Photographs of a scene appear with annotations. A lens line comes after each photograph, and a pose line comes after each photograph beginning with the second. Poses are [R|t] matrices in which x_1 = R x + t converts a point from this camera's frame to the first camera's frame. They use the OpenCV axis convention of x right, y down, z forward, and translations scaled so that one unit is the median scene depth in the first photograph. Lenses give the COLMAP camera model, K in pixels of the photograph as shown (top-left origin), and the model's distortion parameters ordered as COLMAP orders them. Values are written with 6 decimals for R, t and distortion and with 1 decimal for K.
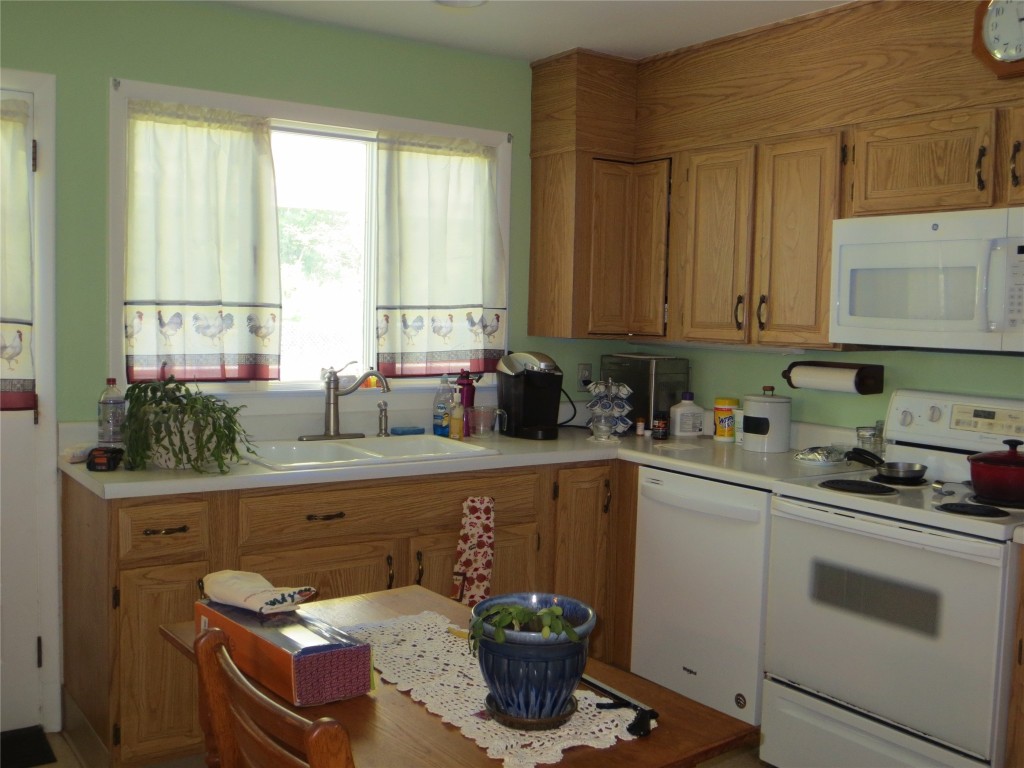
lens RADIAL K [[1024.8, 0, 510.7], [0, 1024.8, 378.1], [0, 0, 1]] dist [-0.056946, 0.000000]
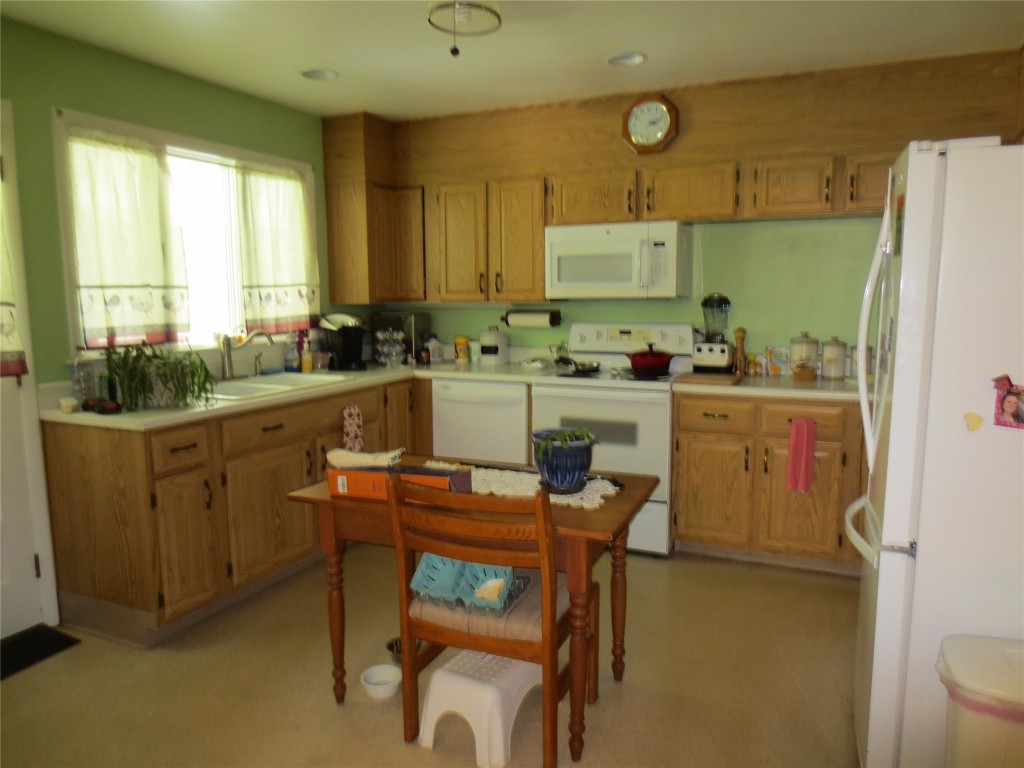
lens RADIAL K [[722.3, 0, 513.5], [0, 722.3, 385.7], [0, 0, 1]] dist [-0.031320, 0.010341]
pose [[0.863678, -0.095367, 0.494940, -0.348845], [0.062356, 0.994611, 0.082833, 0.008992], [-0.500172, -0.040678, 0.864970, -0.060653]]
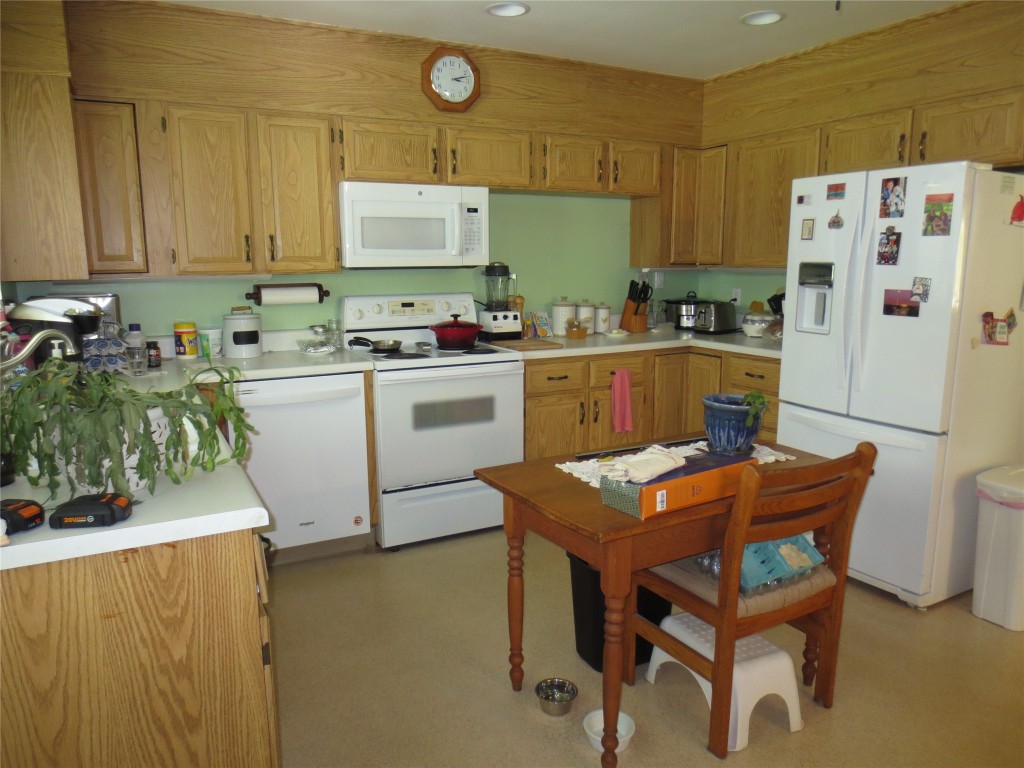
lens RADIAL K [[734.8, 0, 511.5], [0, 734.8, 380.8], [0, 0, 1]] dist [-0.024375, 0.010028]
pose [[0.116268, -0.190372, 0.974803, -0.676083], [0.074713, 0.980355, 0.182545, -0.046804], [-0.990404, 0.051606, 0.128208, 0.597803]]
